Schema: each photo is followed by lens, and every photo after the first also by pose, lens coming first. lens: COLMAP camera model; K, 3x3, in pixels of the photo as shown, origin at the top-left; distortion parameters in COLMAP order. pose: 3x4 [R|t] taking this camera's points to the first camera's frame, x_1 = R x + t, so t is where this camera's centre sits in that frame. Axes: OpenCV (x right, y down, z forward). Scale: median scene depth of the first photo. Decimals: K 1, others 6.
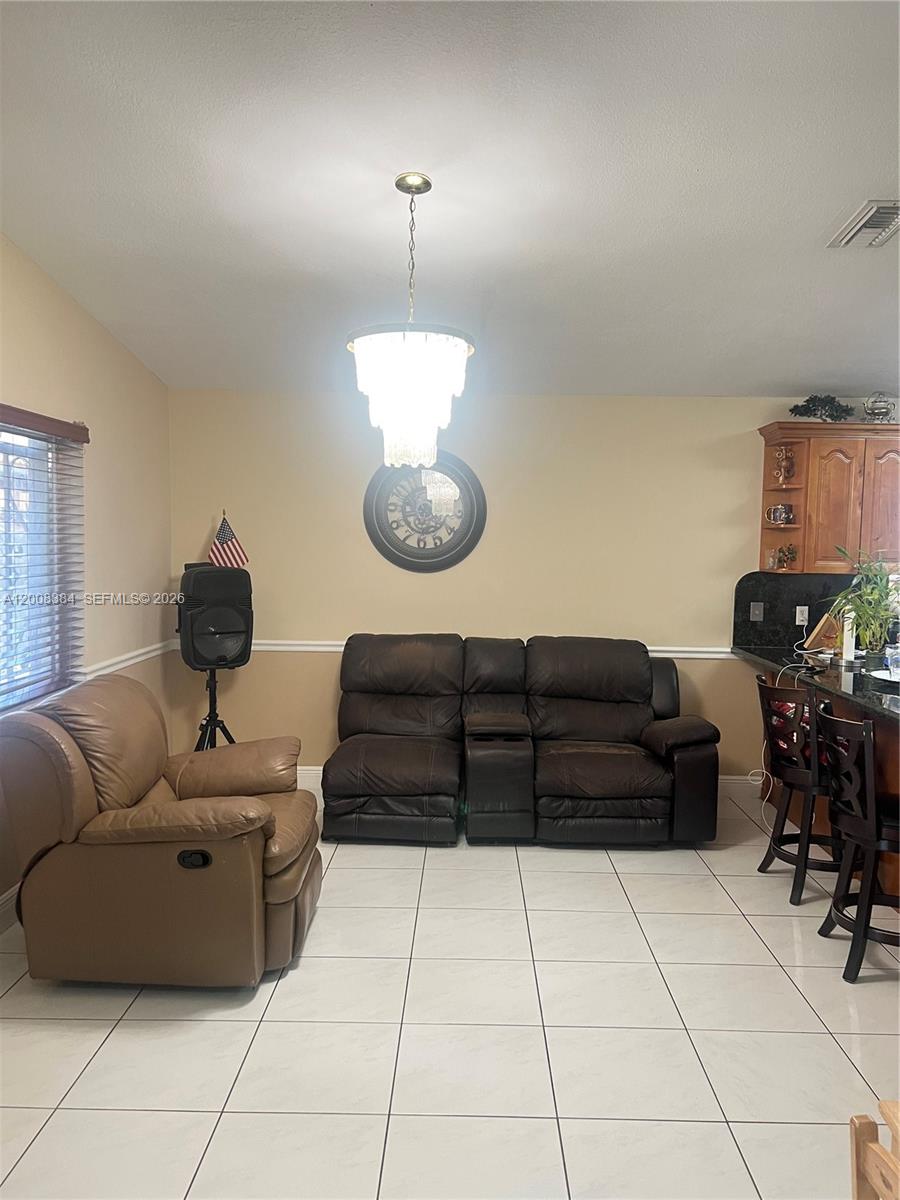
lens RADIAL K [[907.4, 0, 443.6], [0, 907.4, 606.1], [0, 0, 1]] dist [0.127640, -0.266585]
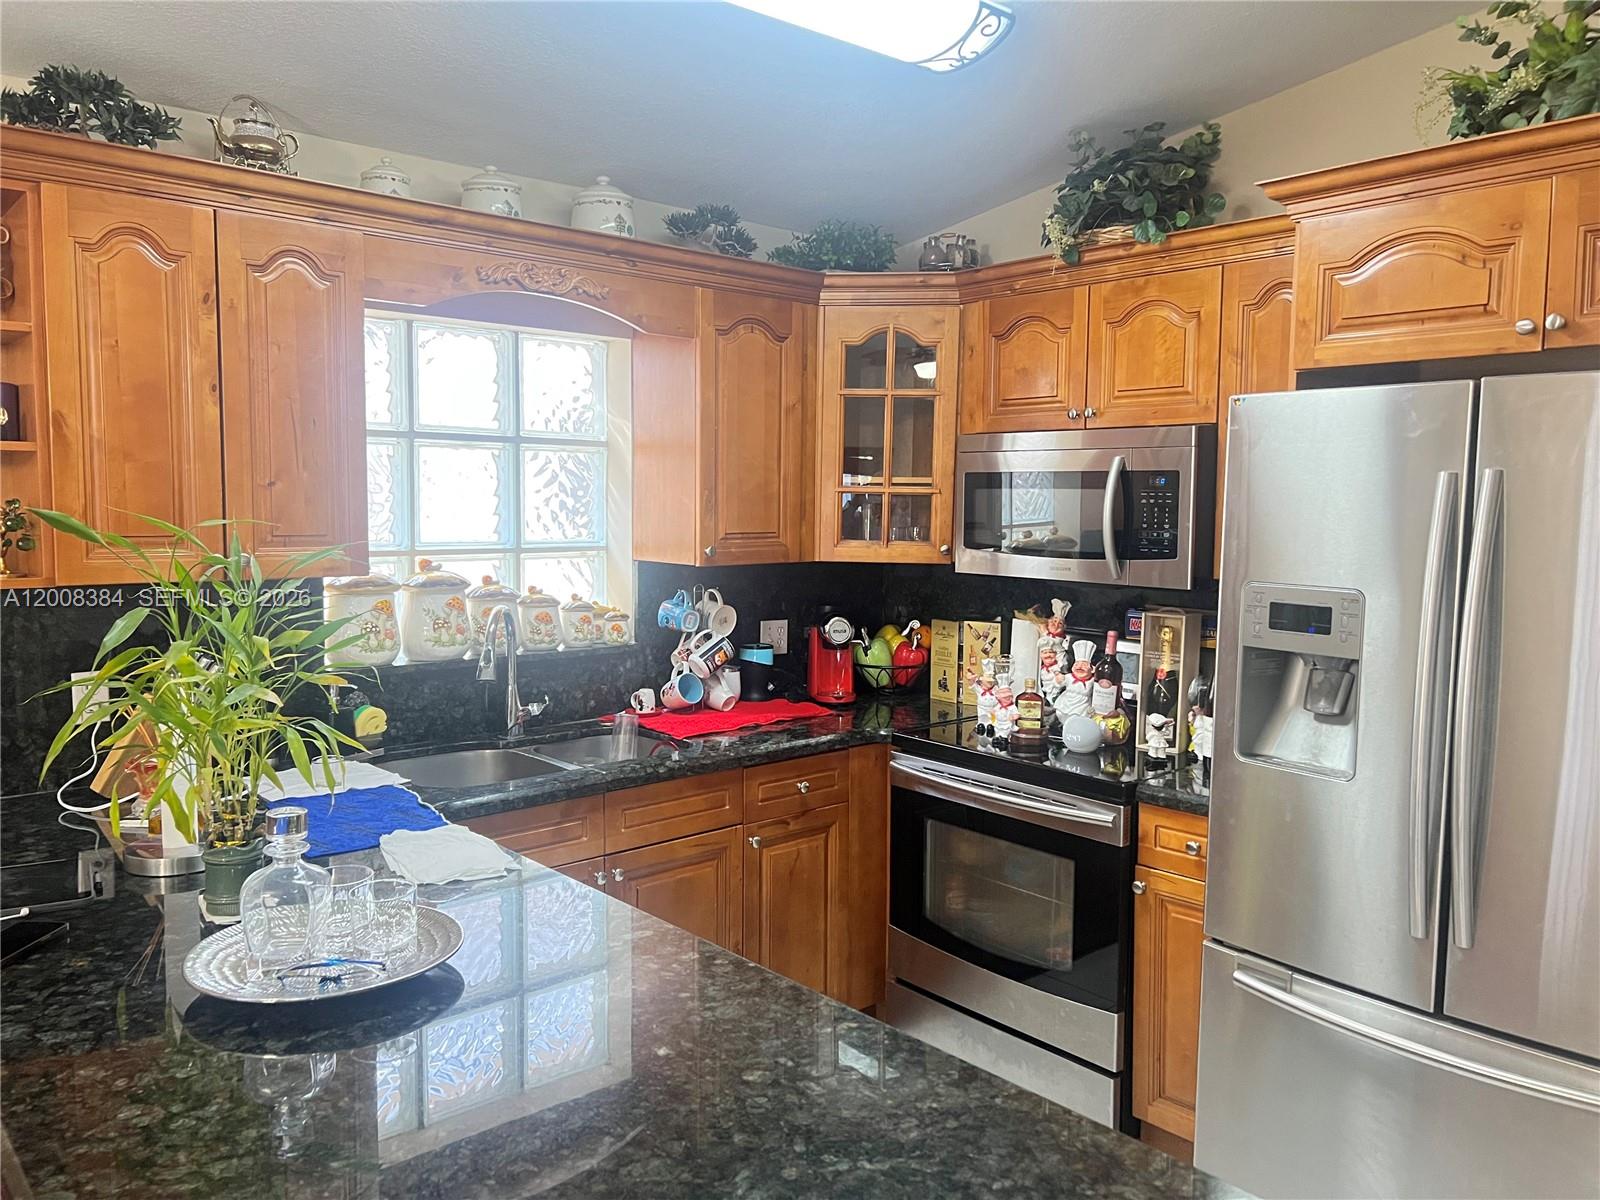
lens RADIAL K [[1209.9, 0, 811.5], [0, 1209.9, 593.7], [0, 0, 1]] dist [0.127640, -0.266585]
pose [[0.730382, -0.068021, 0.679643, 0.290445], [0.058011, 0.997611, 0.037502, -0.034284], [-0.680571, 0.012036, 0.732583, 0.485143]]
